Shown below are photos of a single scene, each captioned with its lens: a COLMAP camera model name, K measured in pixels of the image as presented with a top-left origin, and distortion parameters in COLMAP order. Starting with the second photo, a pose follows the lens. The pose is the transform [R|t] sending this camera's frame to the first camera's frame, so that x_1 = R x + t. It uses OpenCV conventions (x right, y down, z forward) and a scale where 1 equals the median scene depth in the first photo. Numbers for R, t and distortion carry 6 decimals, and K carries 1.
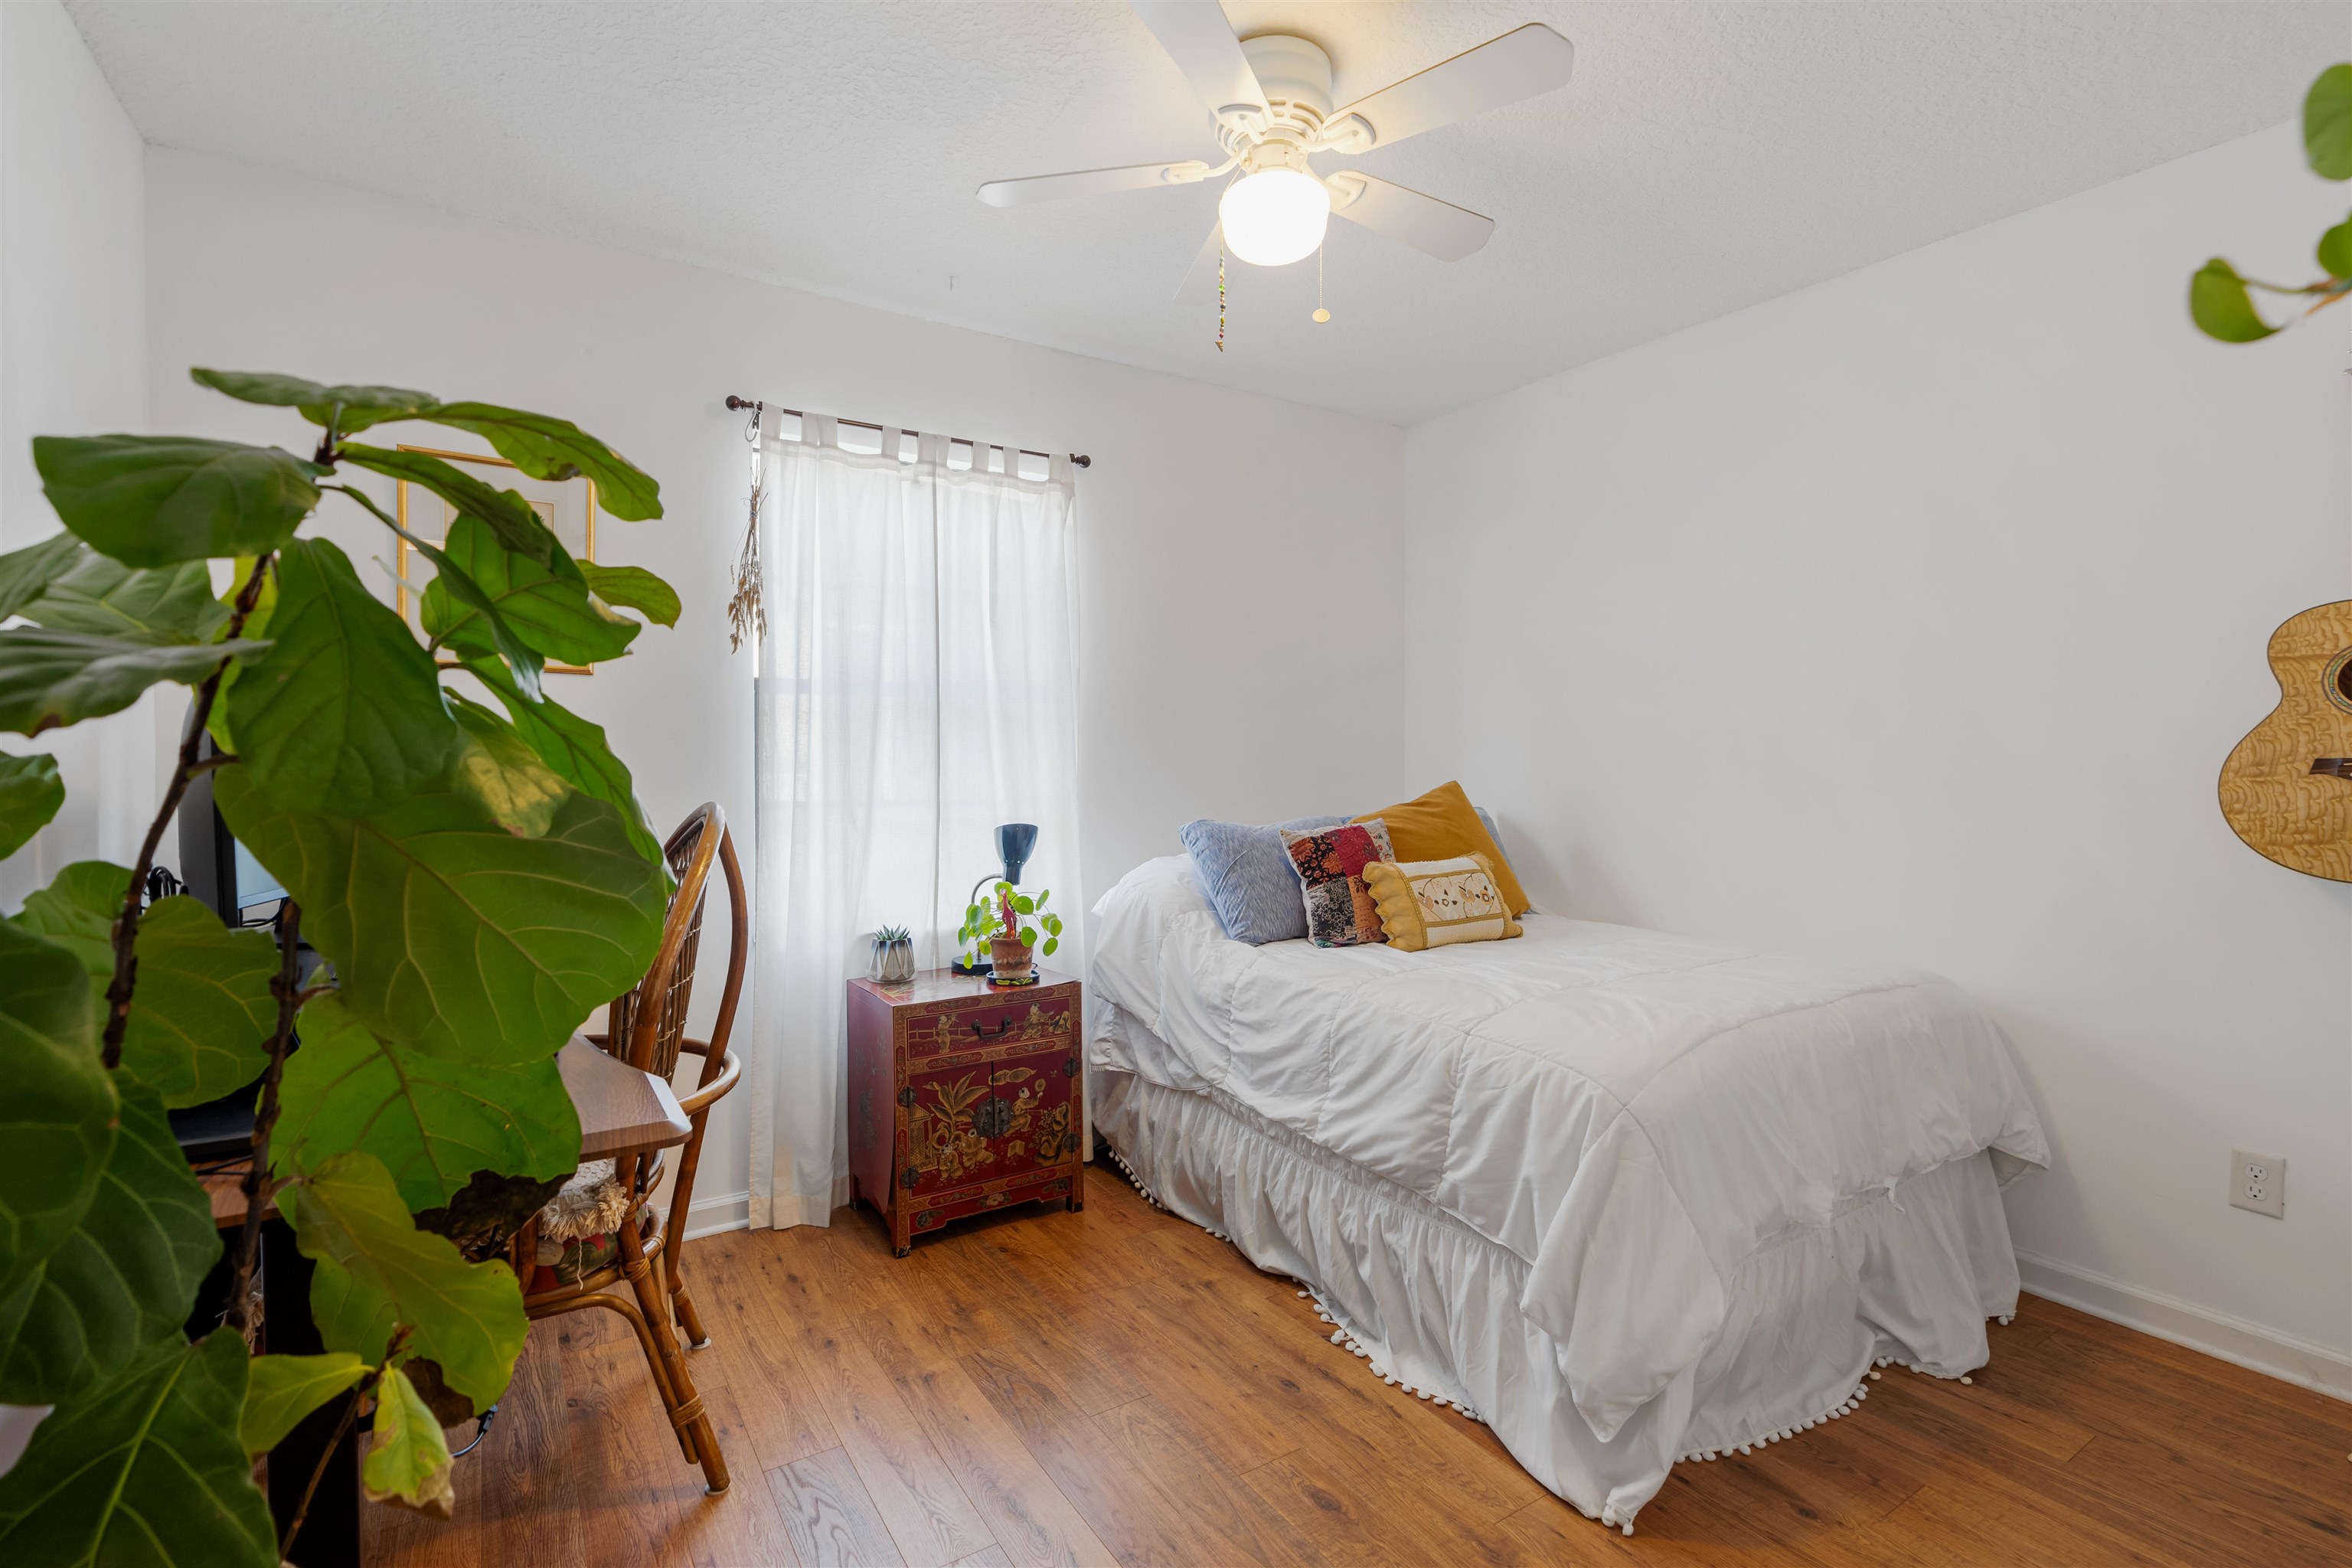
lens RADIAL K [[1103.5, 0, 1176.0], [0, 1103.5, 784.0], [0, 0, 1]] dist [0.001976, 0.000831]
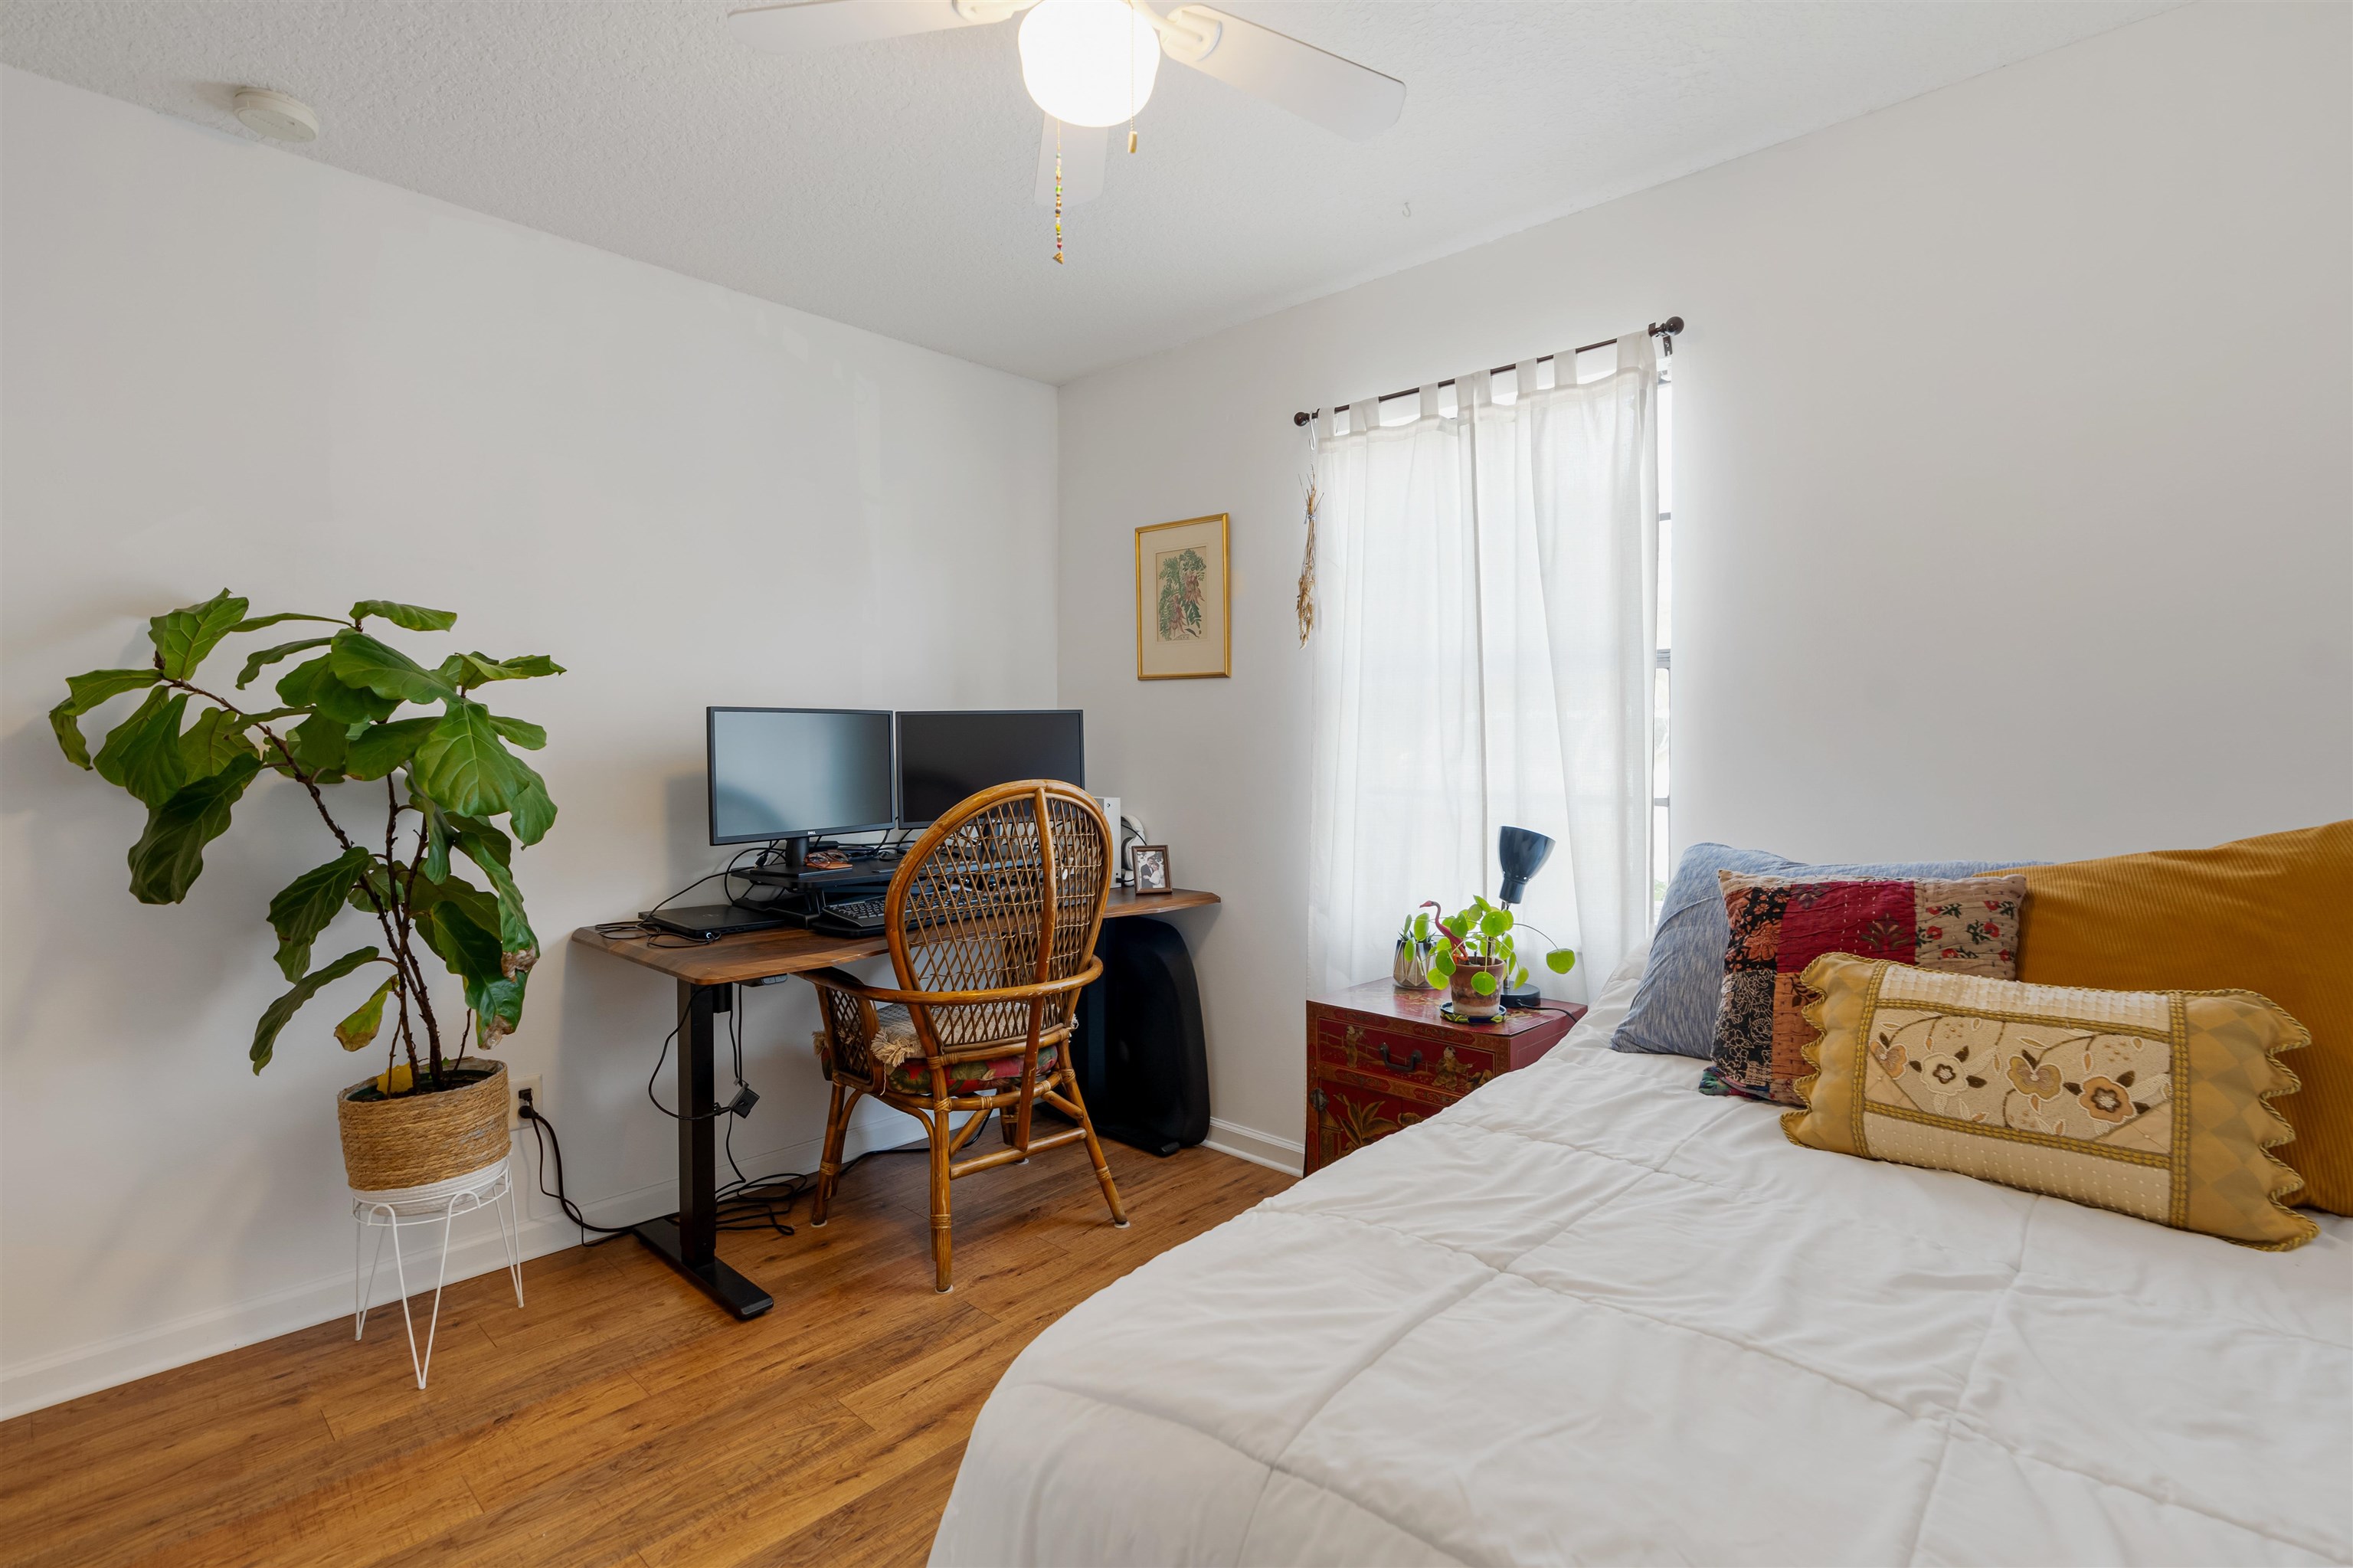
lens RADIAL K [[1085.0, 0, 1178.0], [0, 1085.0, 771.8], [0, 0, 1]] dist [-0.002463, 0.000452]
pose [[0.248310, 0.023585, -0.968393, 0.584116], [-0.021596, 0.999590, 0.018807, -0.014697], [0.968440, 0.016244, 0.248718, 0.593866]]
